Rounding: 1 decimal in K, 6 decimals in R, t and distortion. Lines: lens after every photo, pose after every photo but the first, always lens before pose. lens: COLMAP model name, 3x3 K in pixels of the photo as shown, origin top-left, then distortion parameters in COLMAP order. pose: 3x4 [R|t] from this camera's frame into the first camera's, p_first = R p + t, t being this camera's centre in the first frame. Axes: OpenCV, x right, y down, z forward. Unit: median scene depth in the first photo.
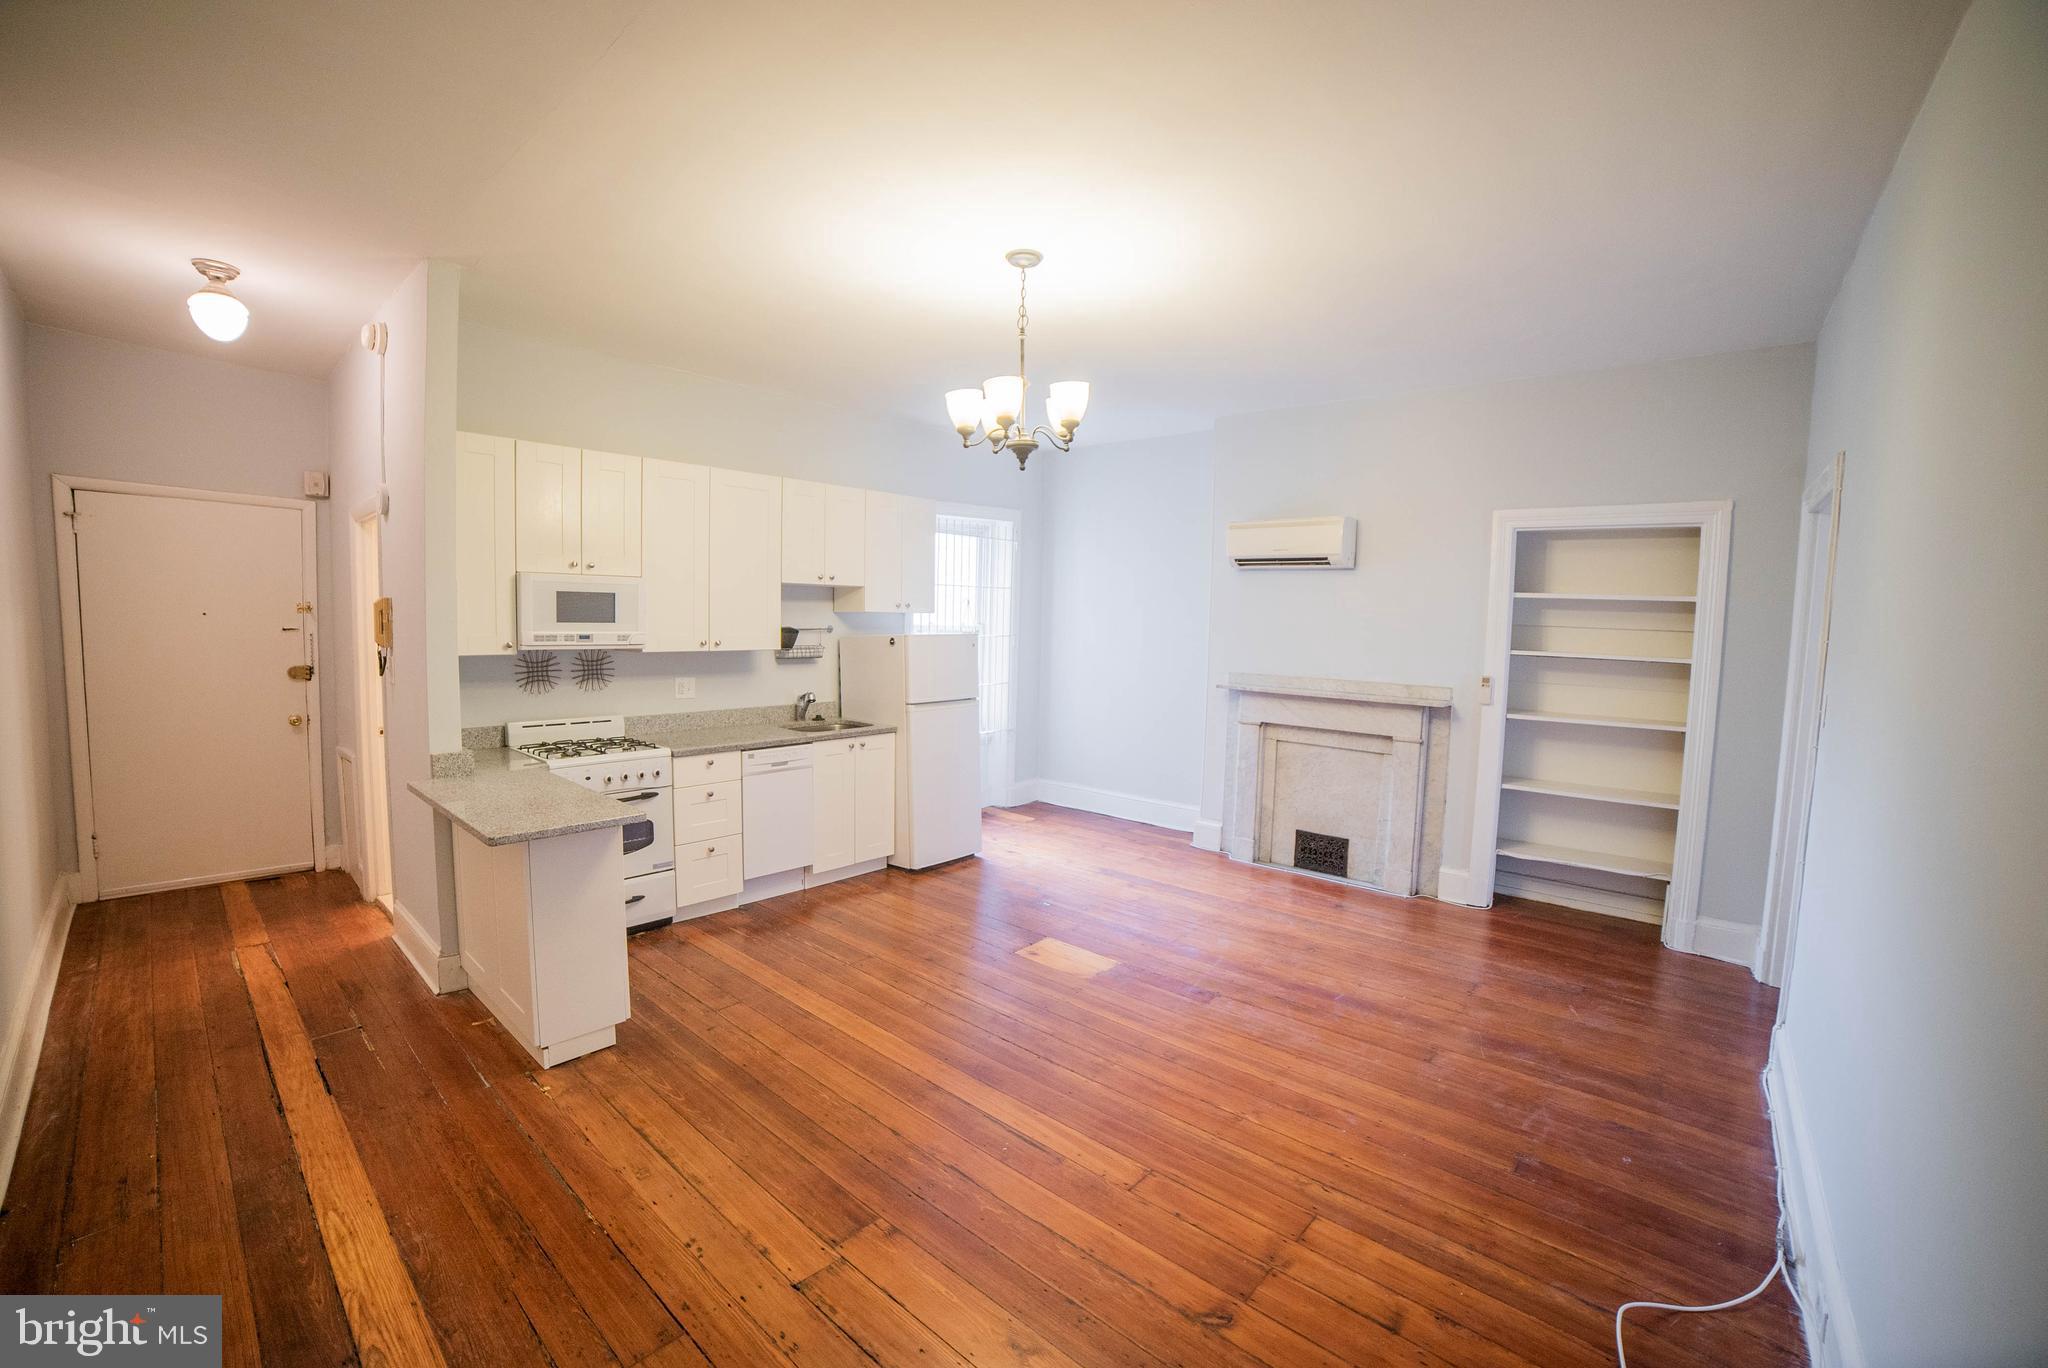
lens RADIAL K [[841.0, 0, 1009.1], [0, 841.0, 682.1], [0, 0, 1]] dist [-0.119193, 0.041322]
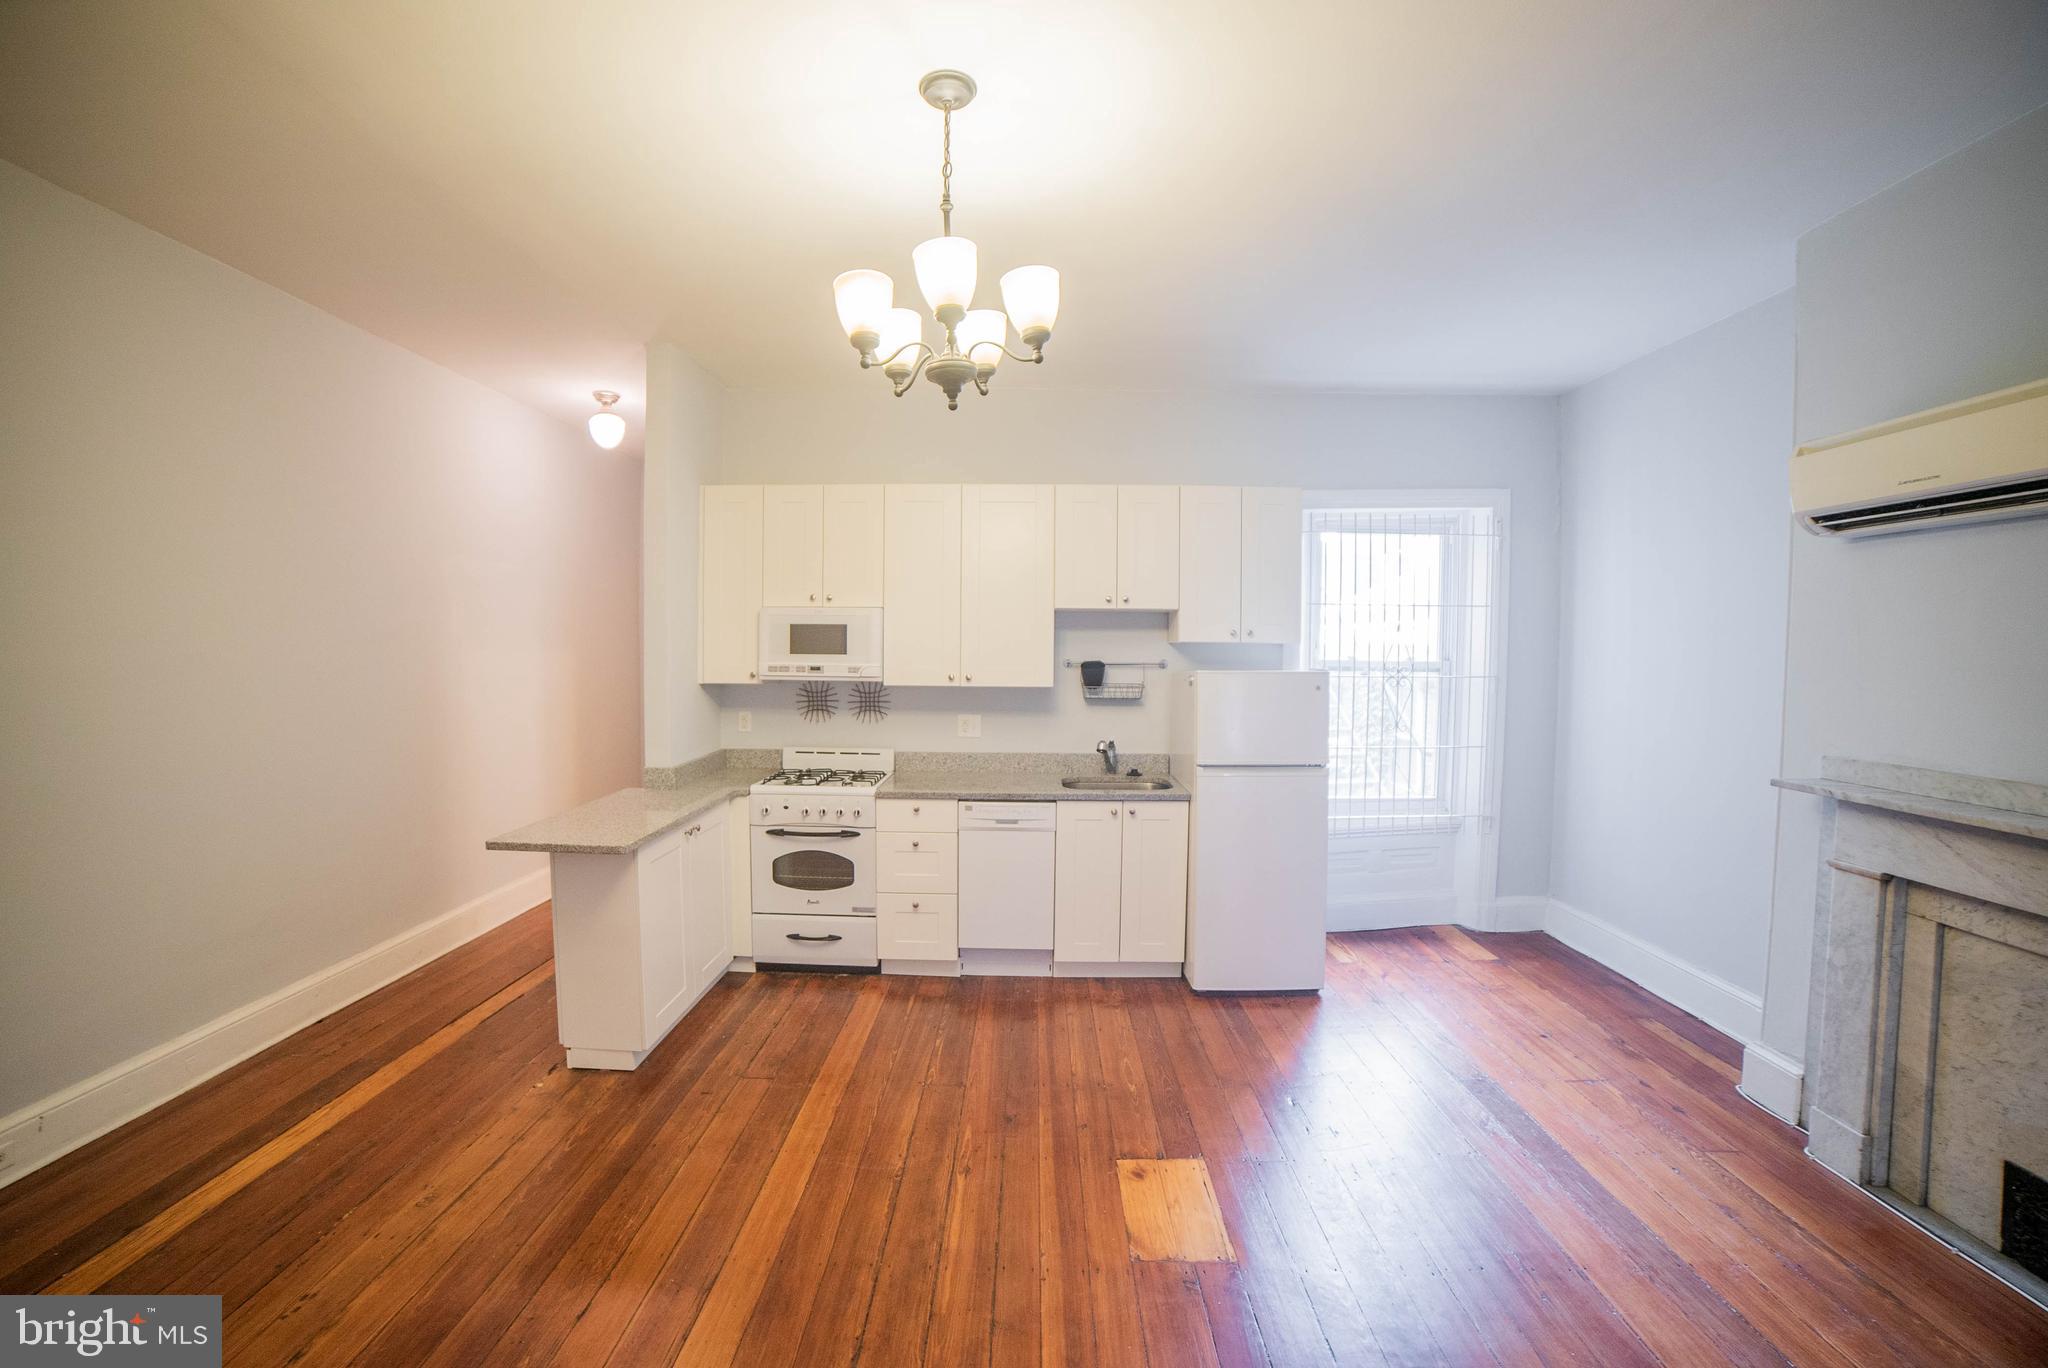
lens RADIAL K [[841.0, 0, 1009.1], [0, 841.0, 682.1], [0, 0, 1]] dist [-0.119193, 0.041322]
pose [[0.647358, 0.016466, -0.762008, 0.384811], [-0.053622, 0.998273, -0.023983, -0.023643], [0.760298, 0.056386, 0.647123, 0.459637]]
